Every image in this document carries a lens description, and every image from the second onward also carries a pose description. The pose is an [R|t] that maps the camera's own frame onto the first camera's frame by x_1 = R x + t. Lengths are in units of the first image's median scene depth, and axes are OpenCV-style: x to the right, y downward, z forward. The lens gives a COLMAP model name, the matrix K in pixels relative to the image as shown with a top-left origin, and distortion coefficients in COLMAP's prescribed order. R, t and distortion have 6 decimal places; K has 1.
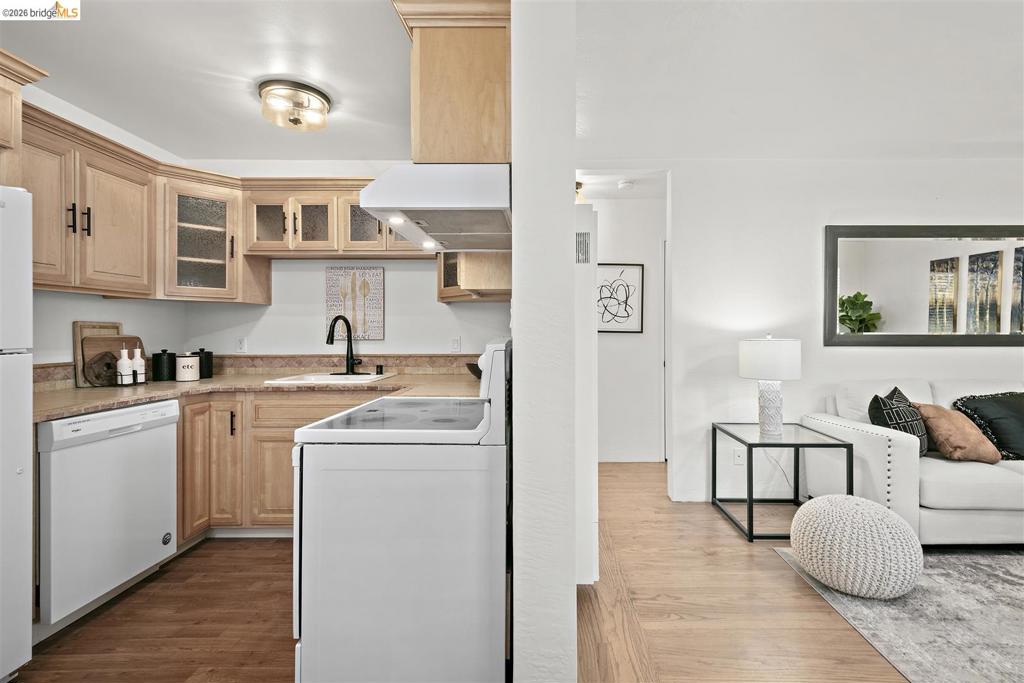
lens RADIAL K [[468.5, 0, 546.2], [0, 468.5, 332.5], [0, 0, 1]] dist [0.000046, -0.000042]
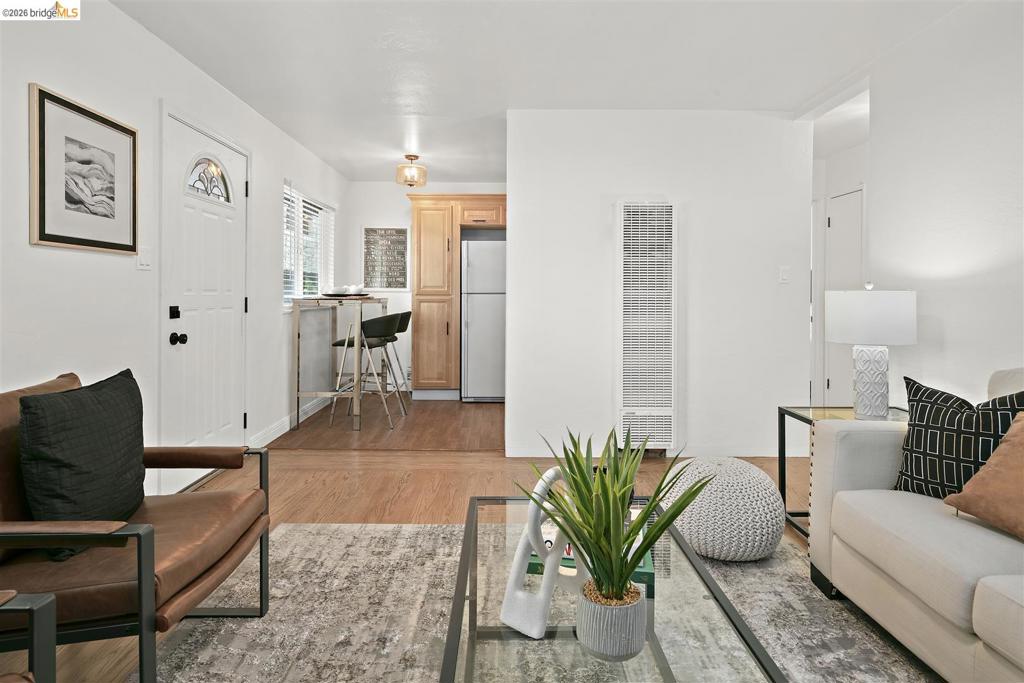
lens RADIAL K [[561.7, 0, 504.8], [0, 561.7, 294.3], [0, 0, 1]] dist [0.001596, -0.001241]
pose [[0.007931, 0.002939, -0.999964, 1.492950], [-0.002841, 0.999992, 0.002917, 0.023951], [0.999965, 0.002818, 0.007939, 0.463411]]
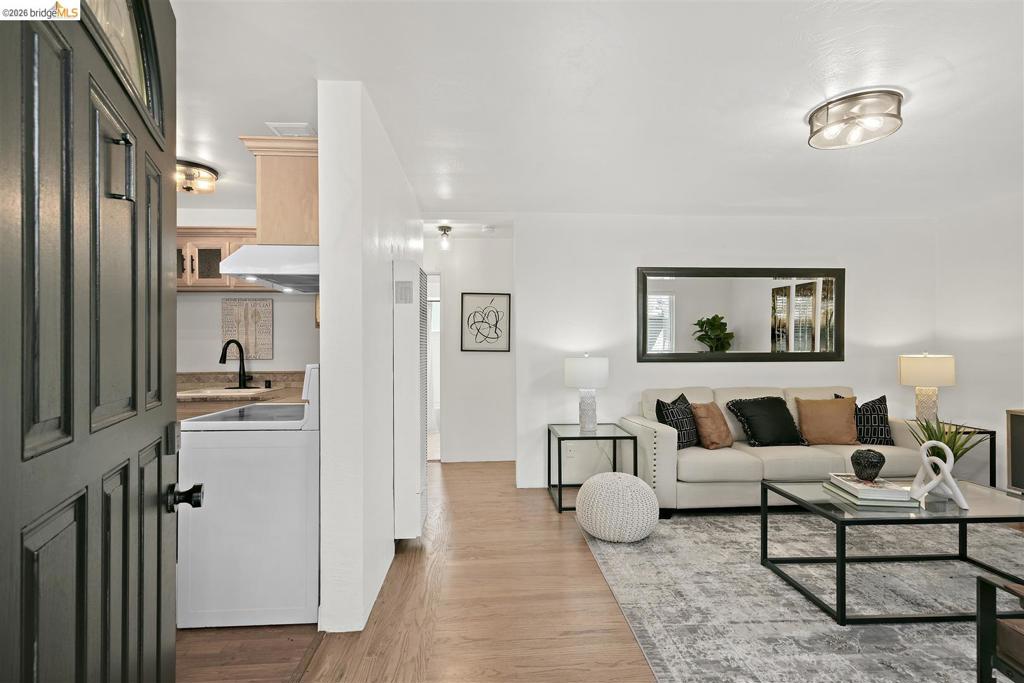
lens RADIAL K [[467.9, 0, 522.2], [0, 467.9, 346.1], [0, 0, 1]] dist [0.001043, 0.000002]
pose [[0.996631, -0.003708, 0.081936, 0.222039], [0.004136, 0.999979, -0.005053, -0.011333], [-0.081916, 0.005375, 0.996625, -0.286292]]
